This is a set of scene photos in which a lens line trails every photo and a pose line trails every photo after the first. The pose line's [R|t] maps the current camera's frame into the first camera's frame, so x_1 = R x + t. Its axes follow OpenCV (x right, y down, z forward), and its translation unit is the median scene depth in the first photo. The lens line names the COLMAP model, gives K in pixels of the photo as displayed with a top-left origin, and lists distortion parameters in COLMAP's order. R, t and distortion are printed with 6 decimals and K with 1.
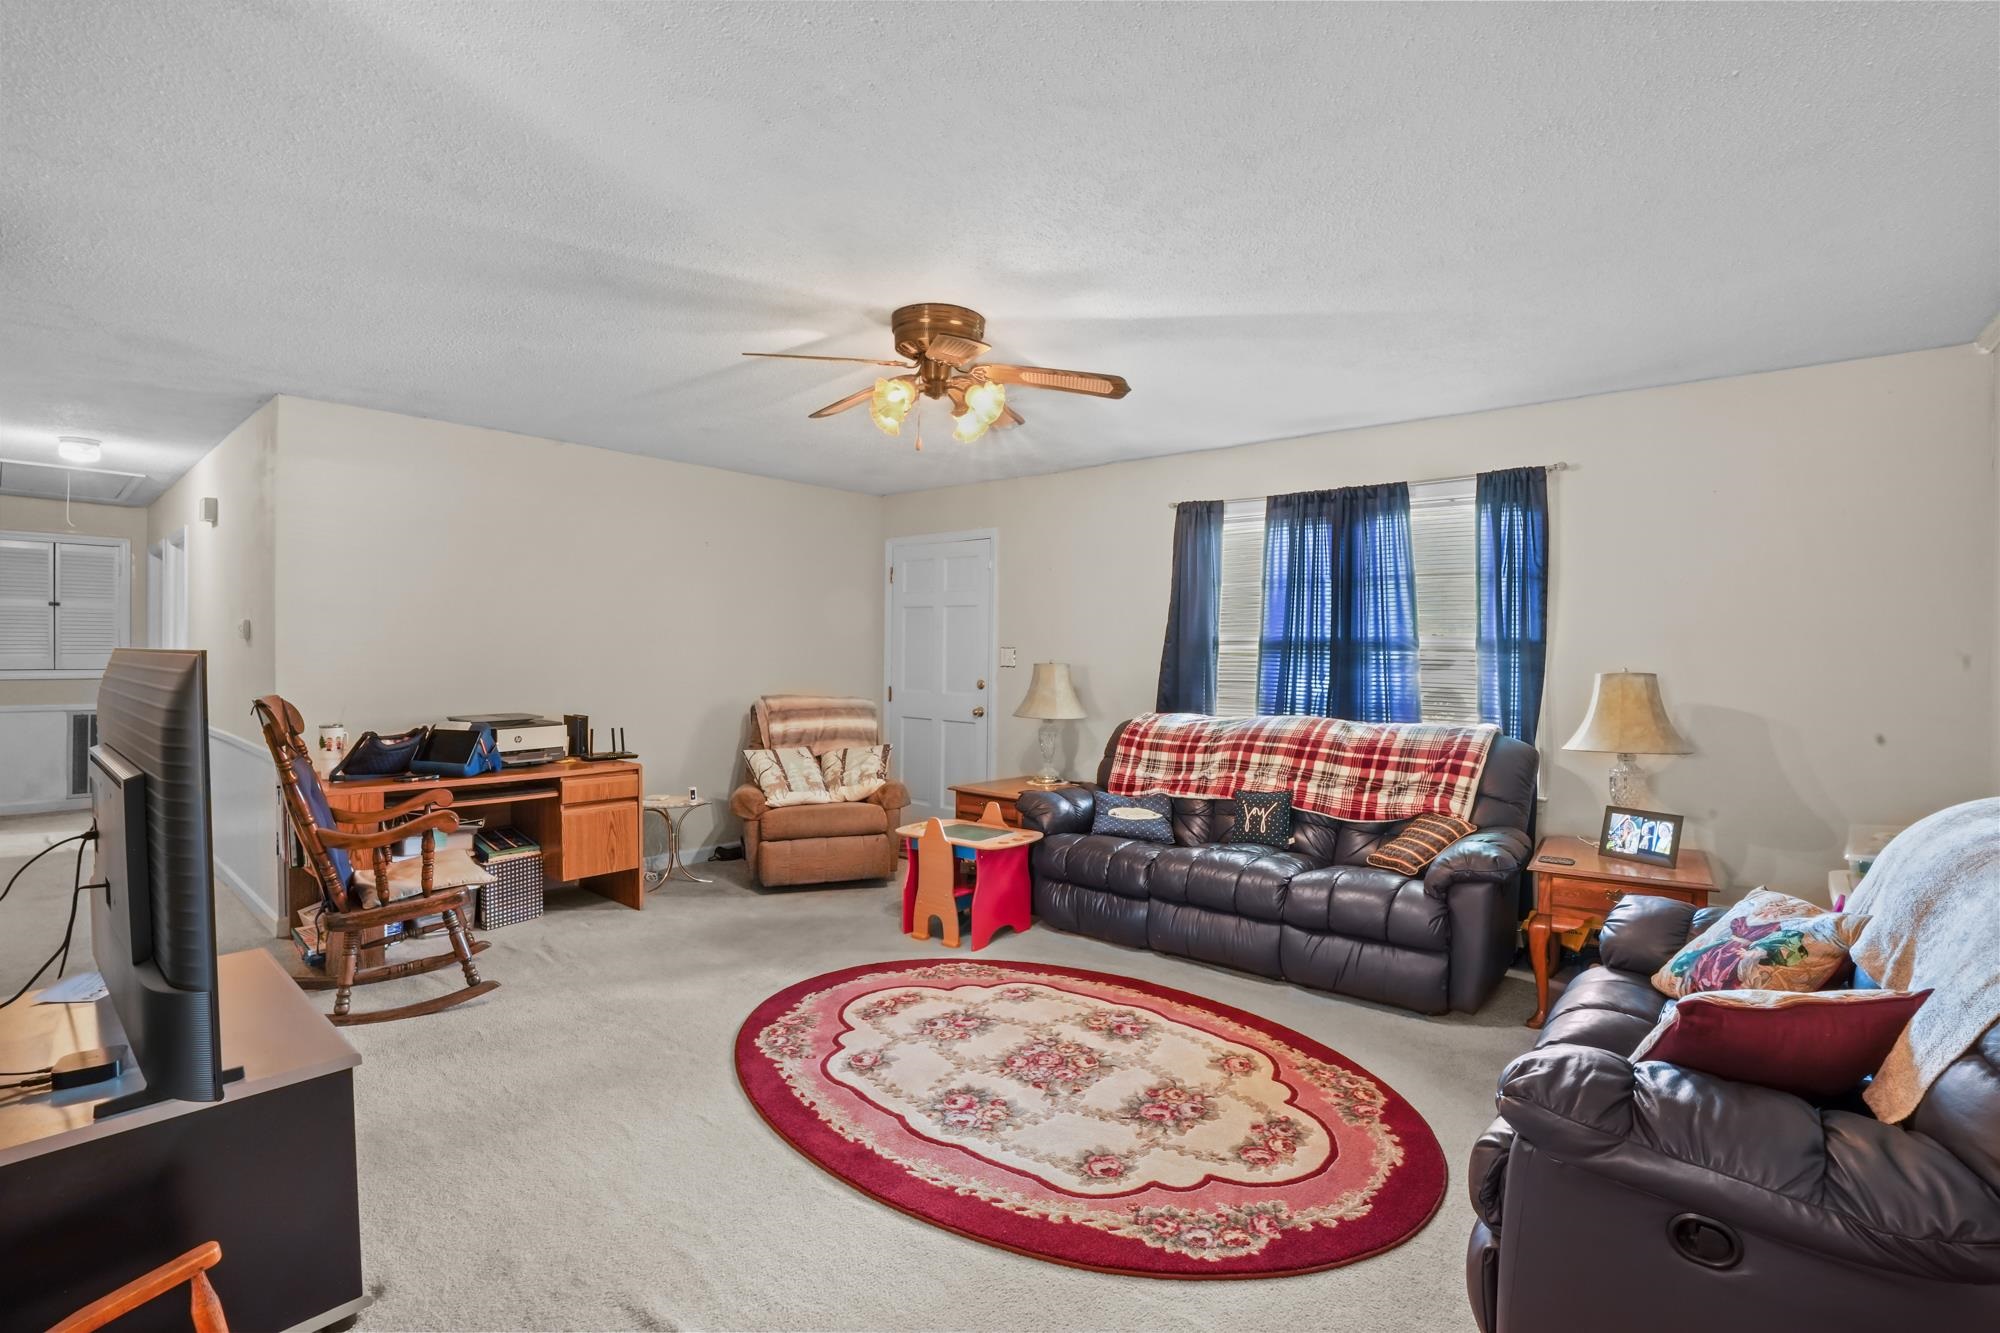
lens RADIAL K [[921.2, 0, 993.8], [0, 921.2, 659.8], [0, 0, 1]] dist [-0.091873, 0.025766]
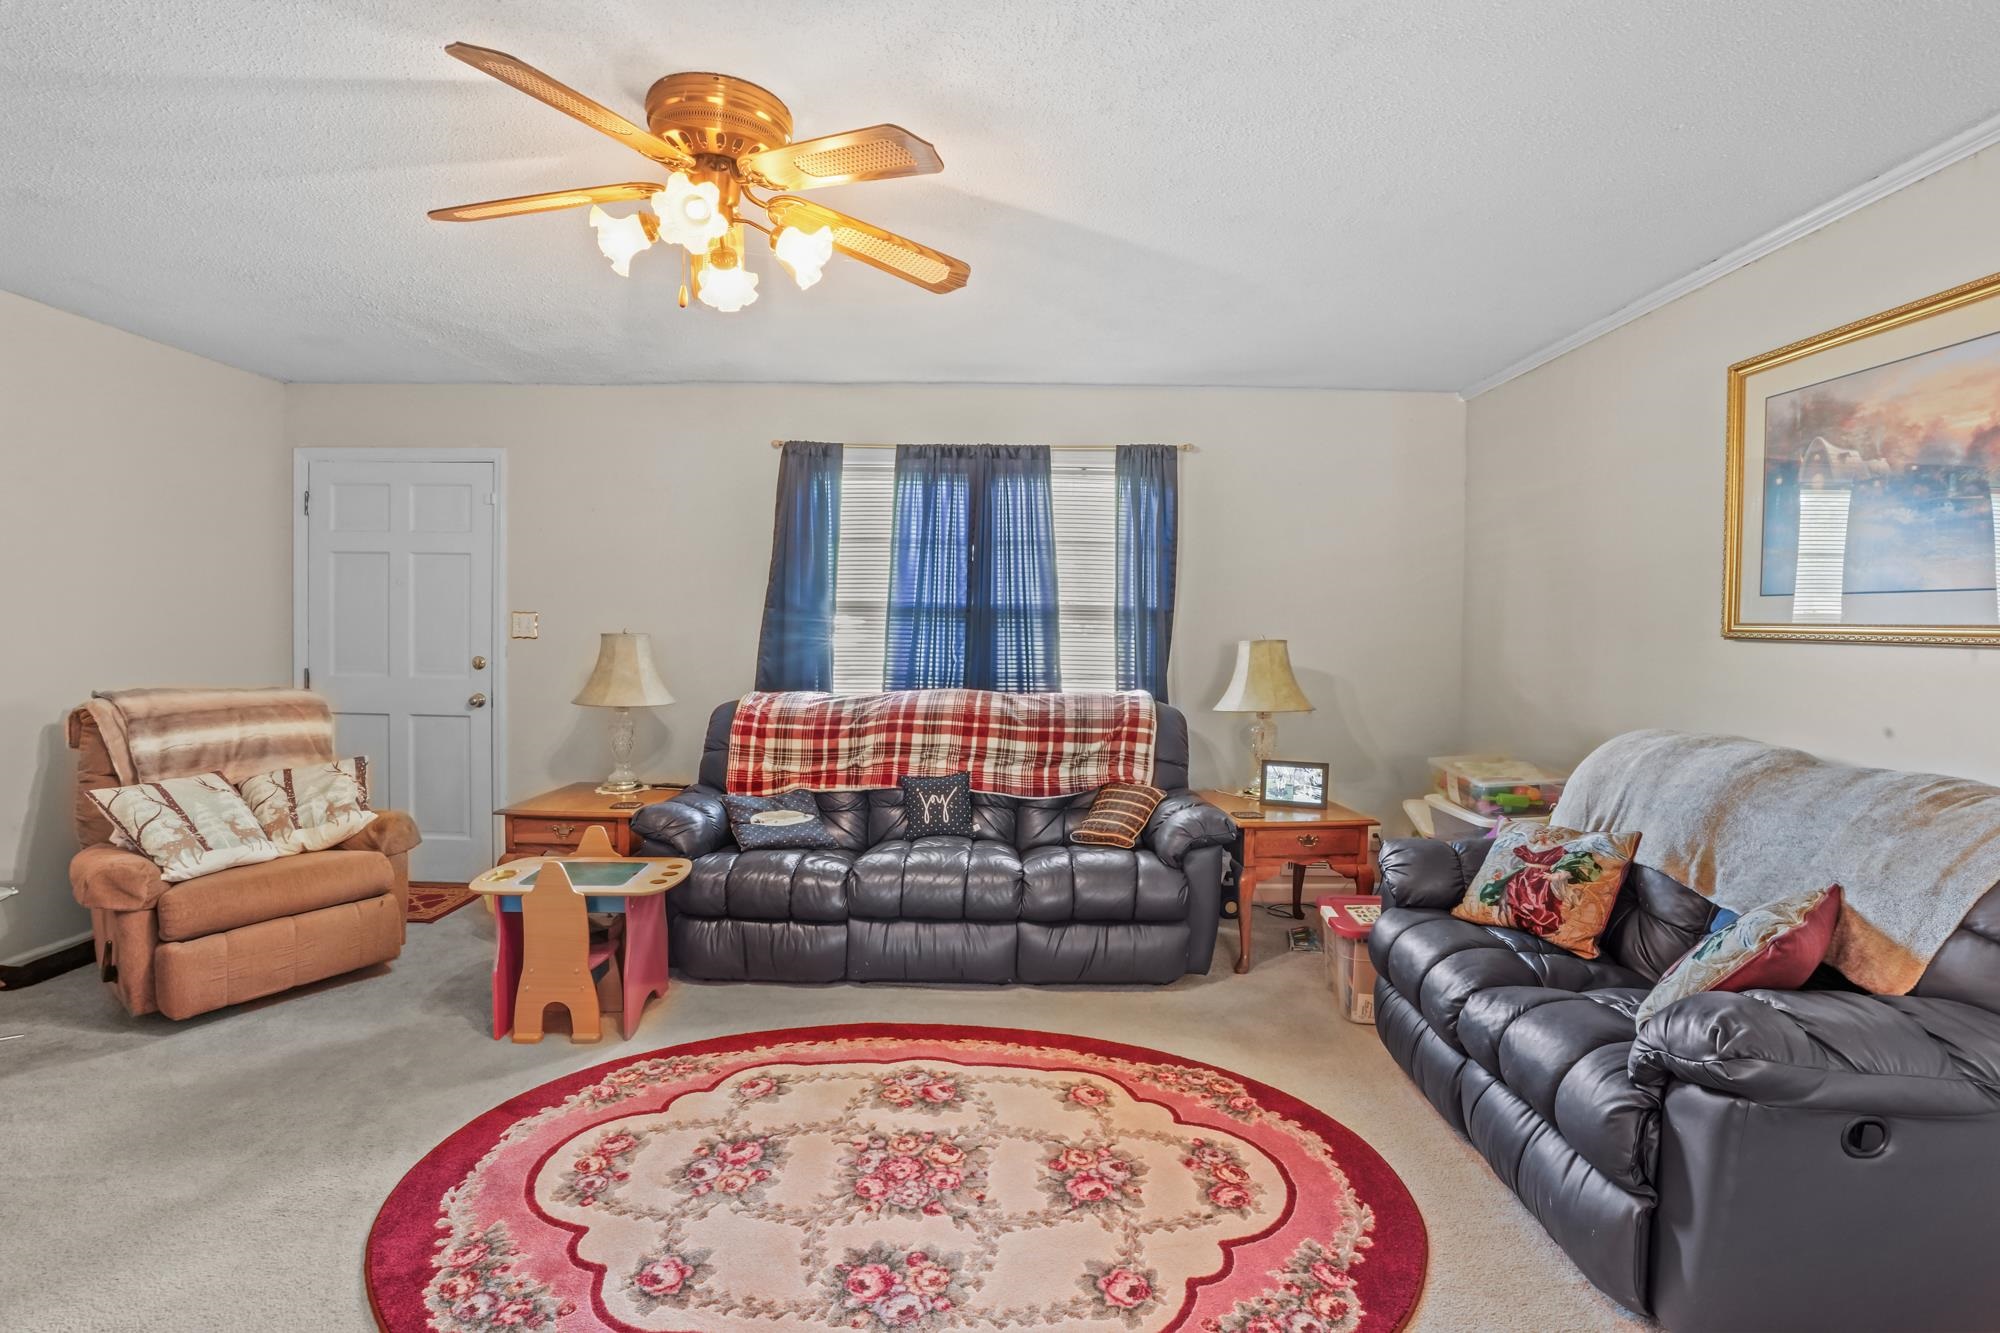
lens RADIAL K [[936.4, 0, 1005.9], [0, 936.4, 653.7], [0, 0, 1]] dist [-0.083311, 0.029237]
pose [[0.756987, -0.020785, 0.653100, -0.264278], [0.000361, 0.999507, 0.031391, -0.004275], [-0.653430, -0.023527, 0.756621, 0.283733]]
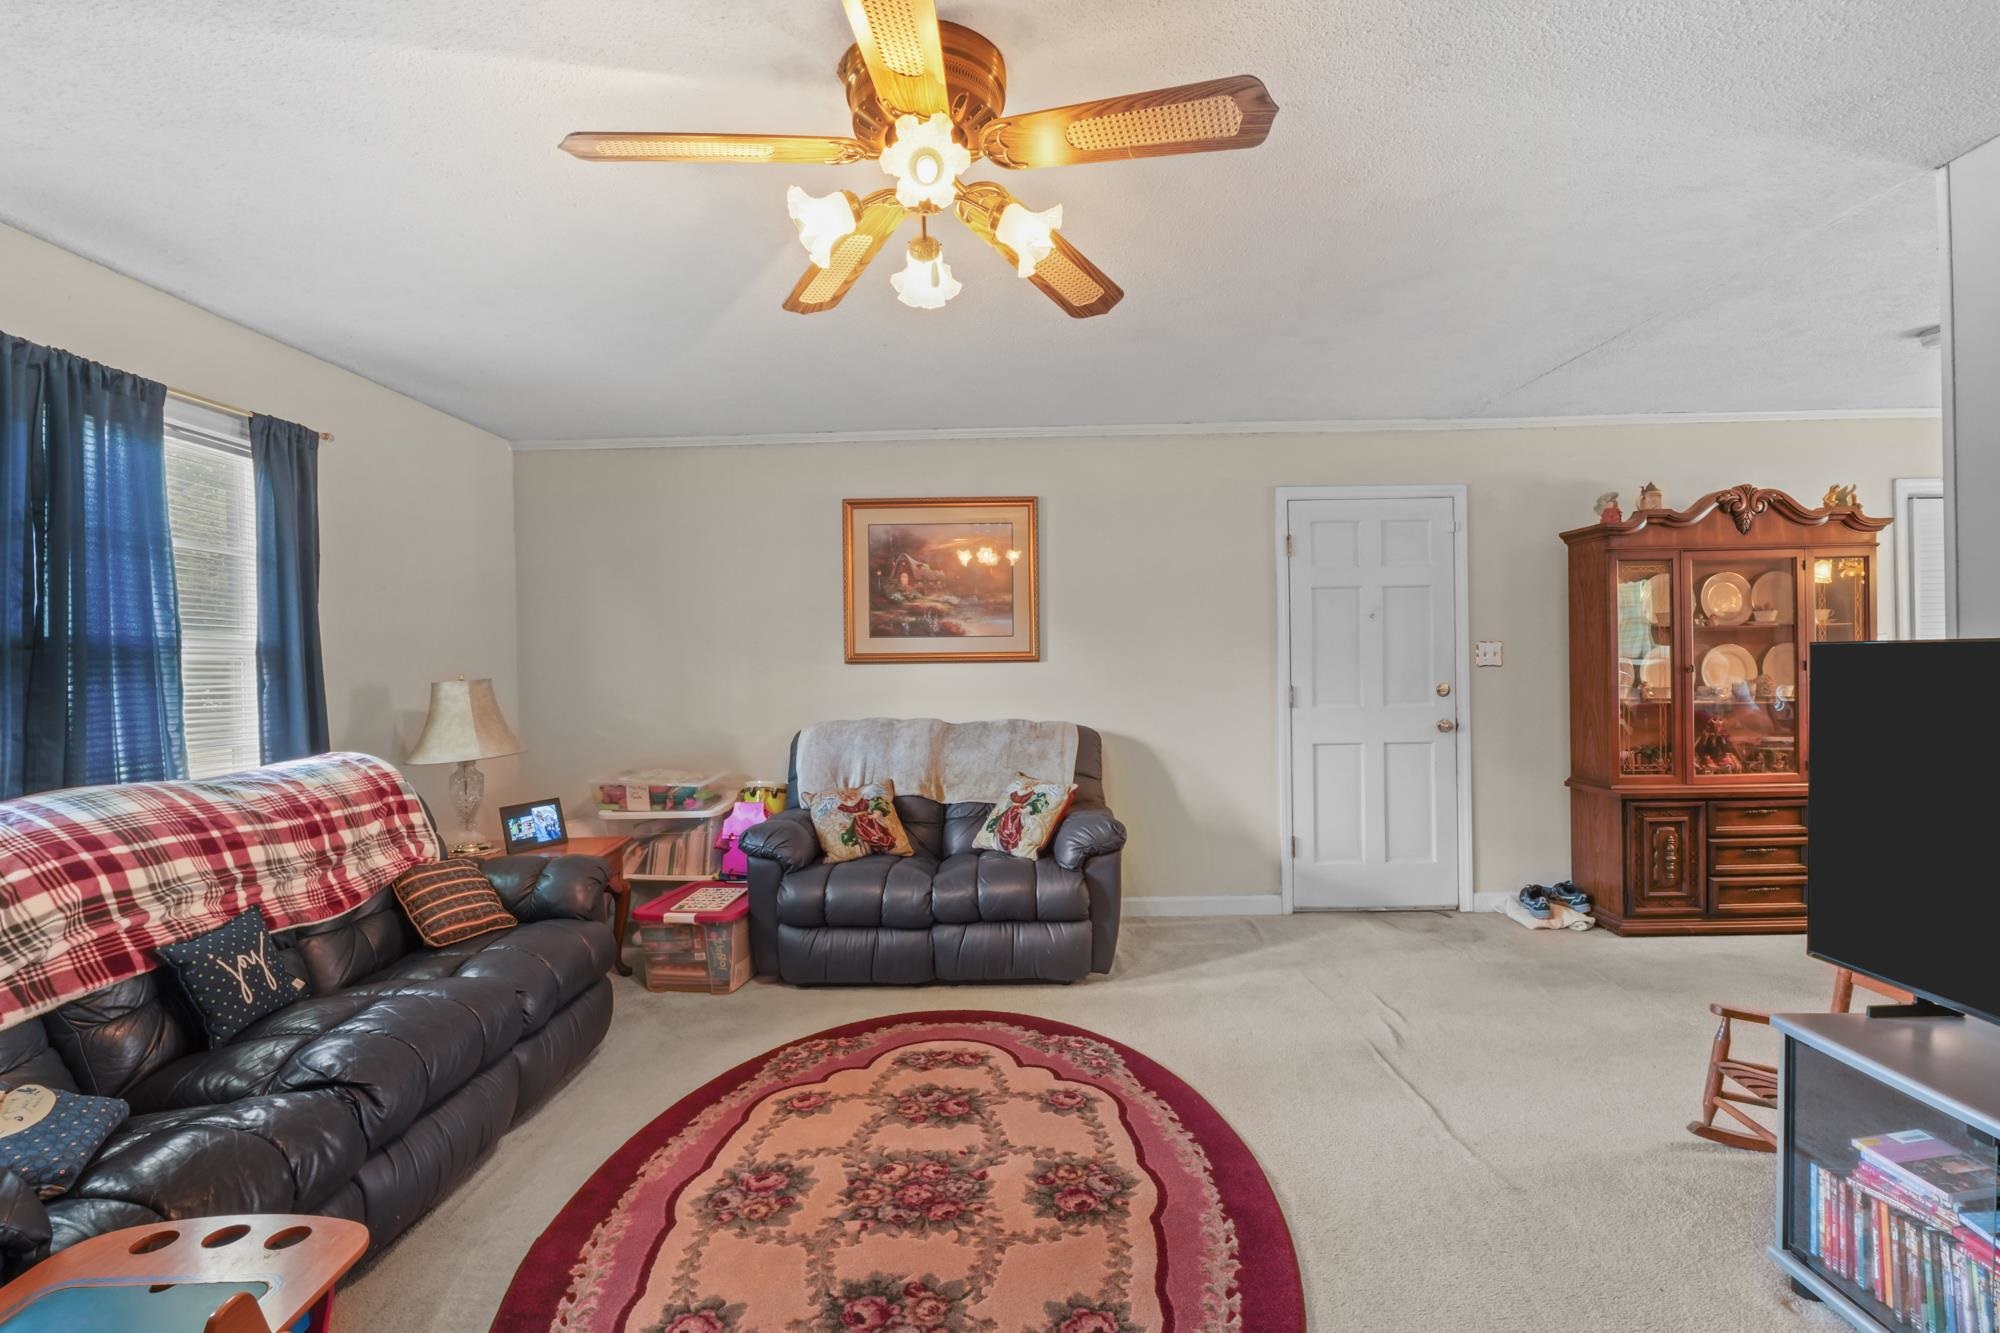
lens RADIAL K [[907.4, 0, 1000.0], [0, 907.4, 666.5], [0, 0, 1]] dist [-0.008353, -0.000106]
pose [[-0.638109, -0.002657, 0.769942, -0.416038], [0.017565, 0.999684, 0.018007, -0.007306], [-0.769746, 0.025015, -0.637860, 1.042974]]
